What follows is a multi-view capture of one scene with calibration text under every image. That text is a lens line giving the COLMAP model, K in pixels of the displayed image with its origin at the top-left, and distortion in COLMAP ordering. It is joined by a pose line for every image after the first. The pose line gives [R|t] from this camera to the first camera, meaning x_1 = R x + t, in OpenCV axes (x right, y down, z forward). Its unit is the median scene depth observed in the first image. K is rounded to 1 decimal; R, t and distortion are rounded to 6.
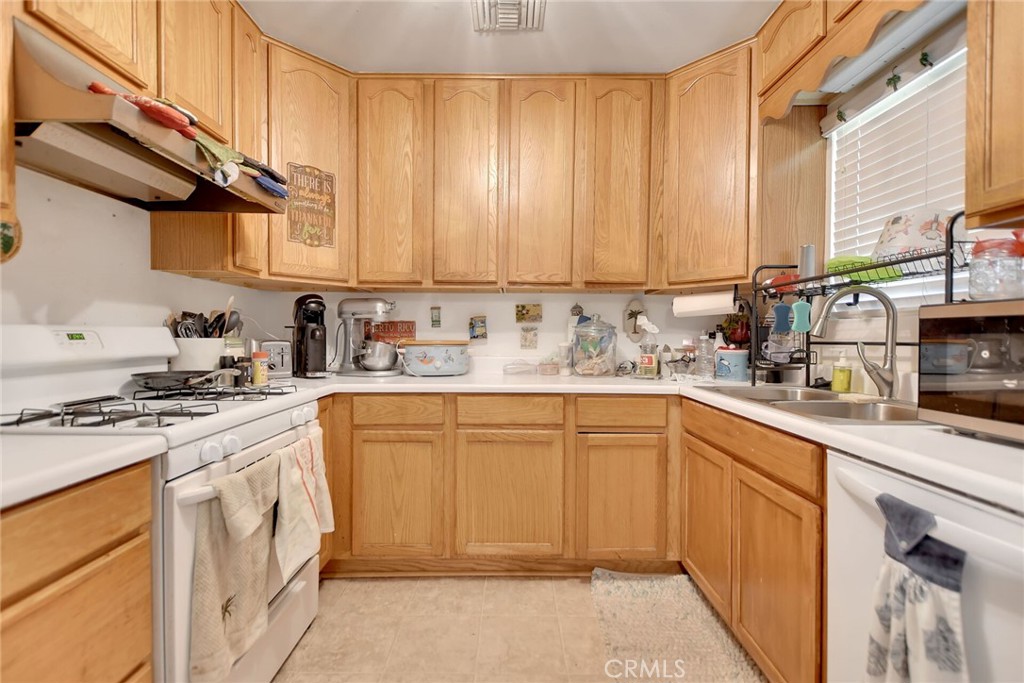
lens RADIAL K [[447.3, 0, 510.9], [0, 447.3, 343.5], [0, 0, 1]] dist [0.026807, -0.011702]
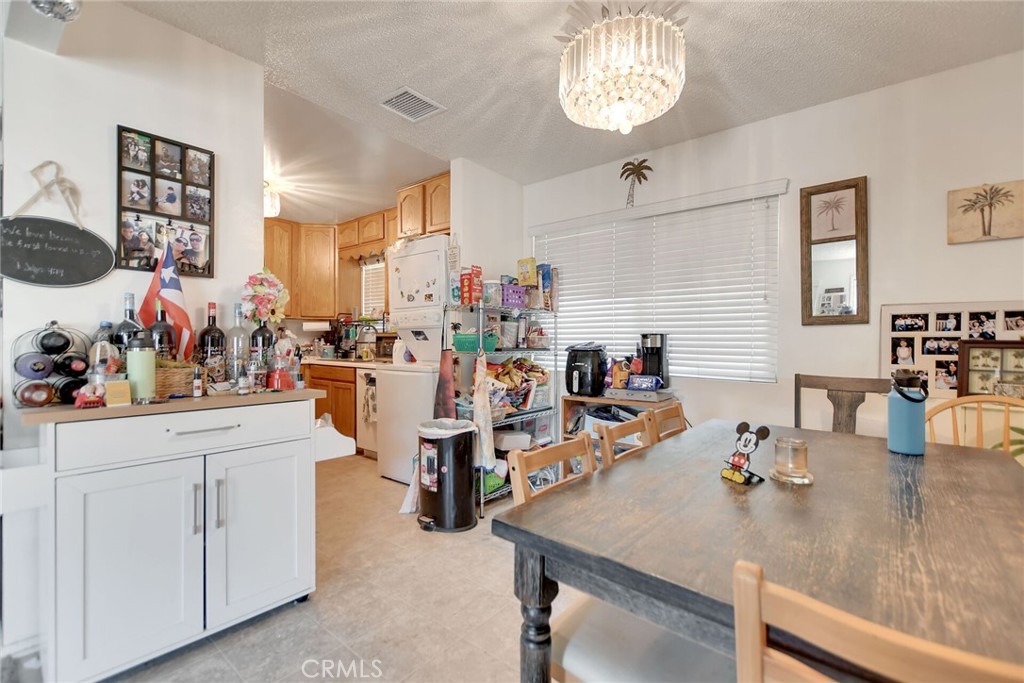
lens RADIAL K [[447.3, 0, 511.4], [0, 447.3, 344.0], [0, 0, 1]] dist [0.026807, -0.011702]
pose [[0.632974, -0.001065, 0.774172, -0.869713], [0.002926, 0.999995, -0.001017, 0.012535], [-0.774167, 0.002909, 0.632974, -1.484671]]
